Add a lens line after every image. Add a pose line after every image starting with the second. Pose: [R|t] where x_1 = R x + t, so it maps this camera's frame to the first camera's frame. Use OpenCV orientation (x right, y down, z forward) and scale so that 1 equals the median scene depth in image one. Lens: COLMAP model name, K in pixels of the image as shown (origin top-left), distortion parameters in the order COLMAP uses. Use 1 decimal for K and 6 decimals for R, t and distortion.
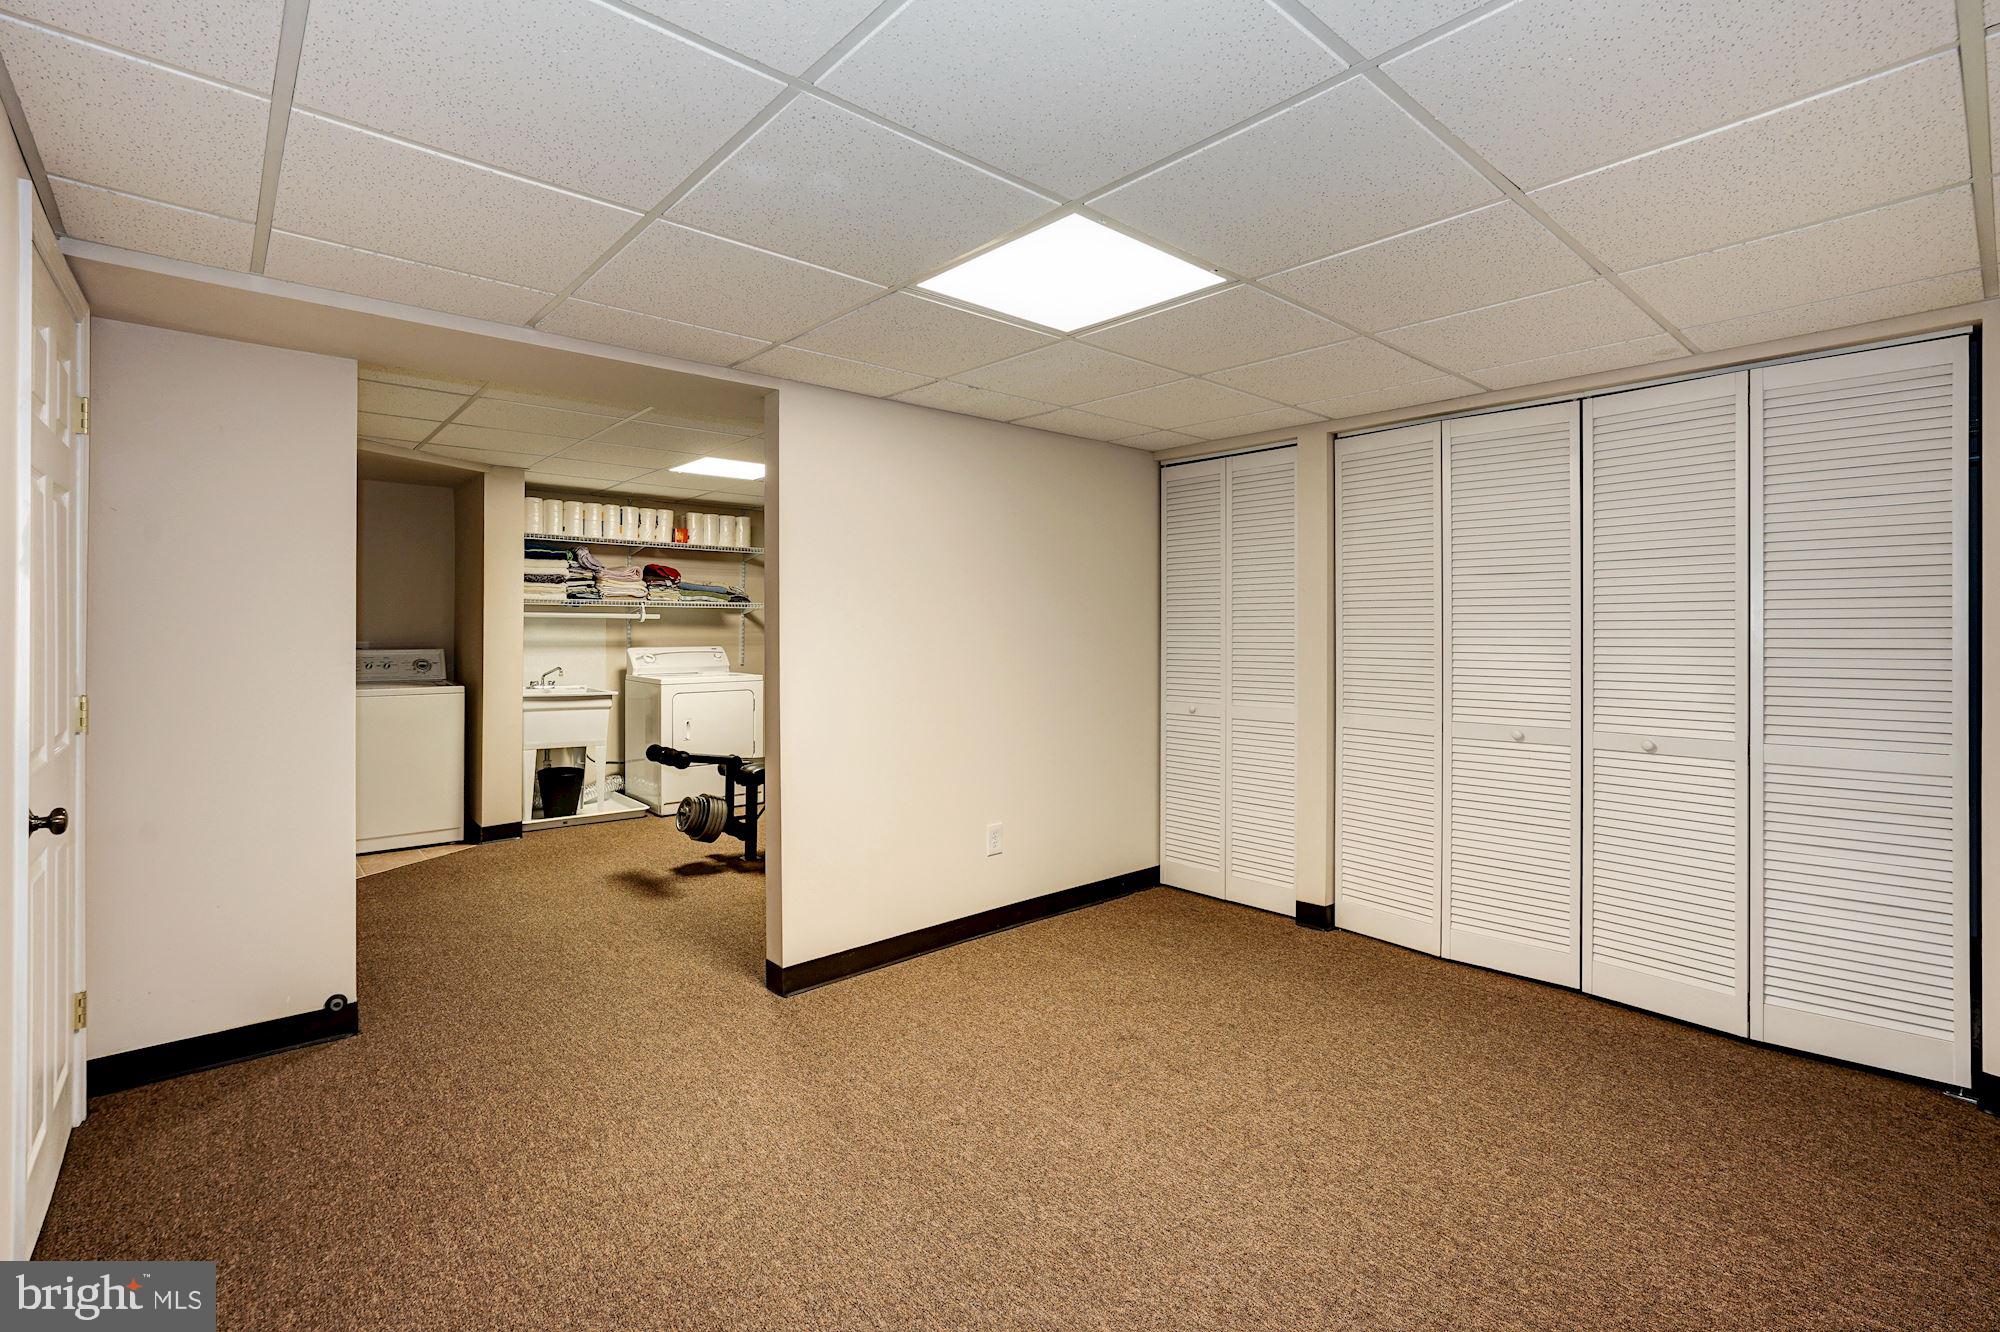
lens RADIAL K [[915.7, 0, 999.2], [0, 915.7, 631.1], [0, 0, 1]] dist [-0.027796, 0.011536]
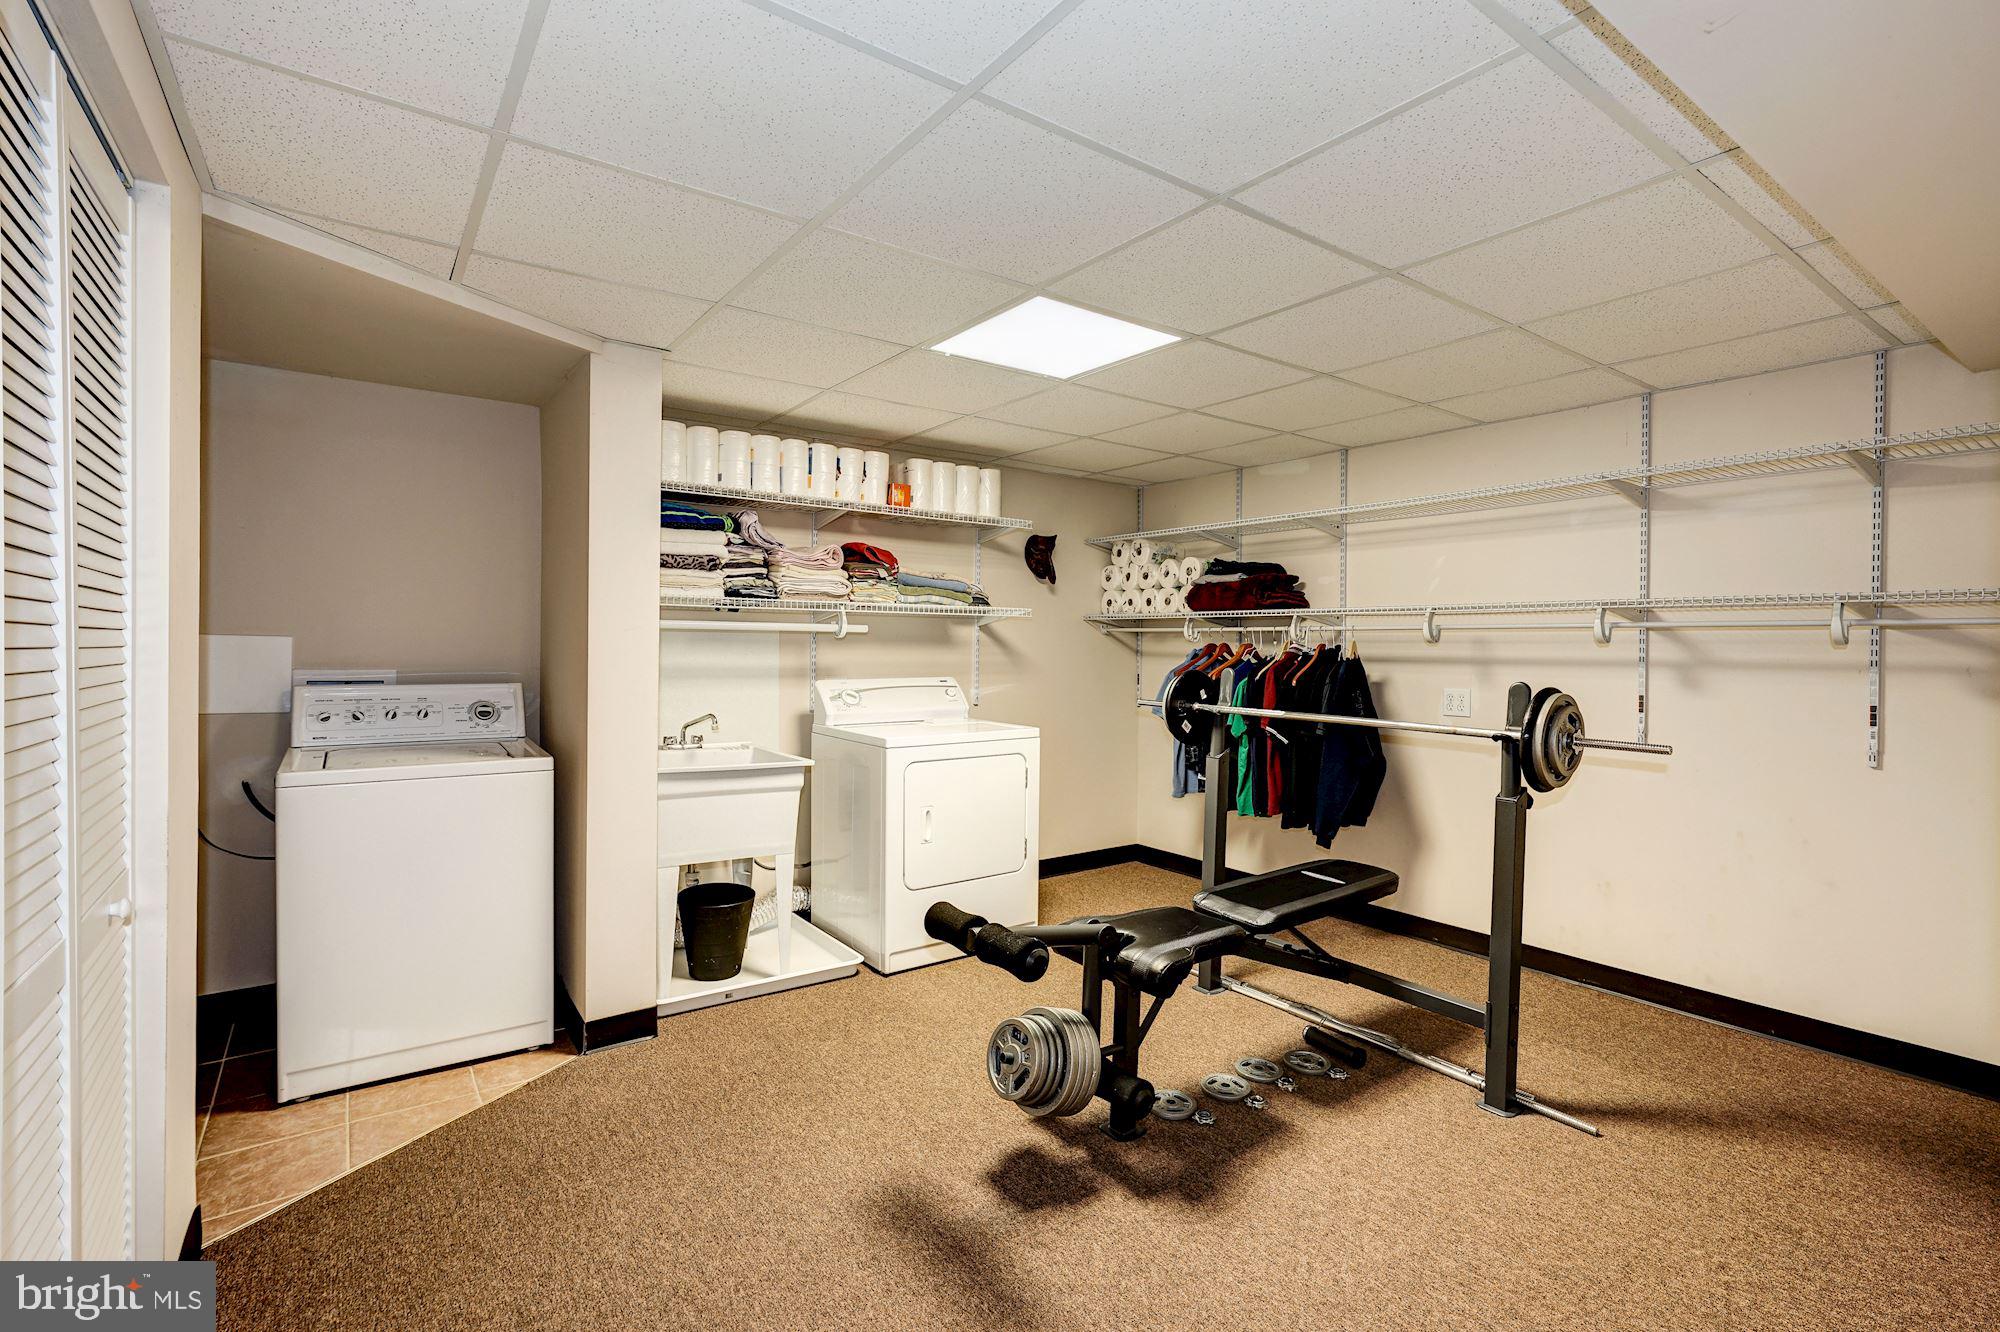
lens RADIAL K [[915.7, 0, 999.8], [0, 915.7, 660.4], [0, 0, 1]] dist [-0.027796, 0.011536]
pose [[0.996160, 0.010093, -0.086970, -0.240933], [-0.008452, 0.999780, 0.019214, -0.007477], [0.087144, -0.018405, 0.996026, 0.419505]]
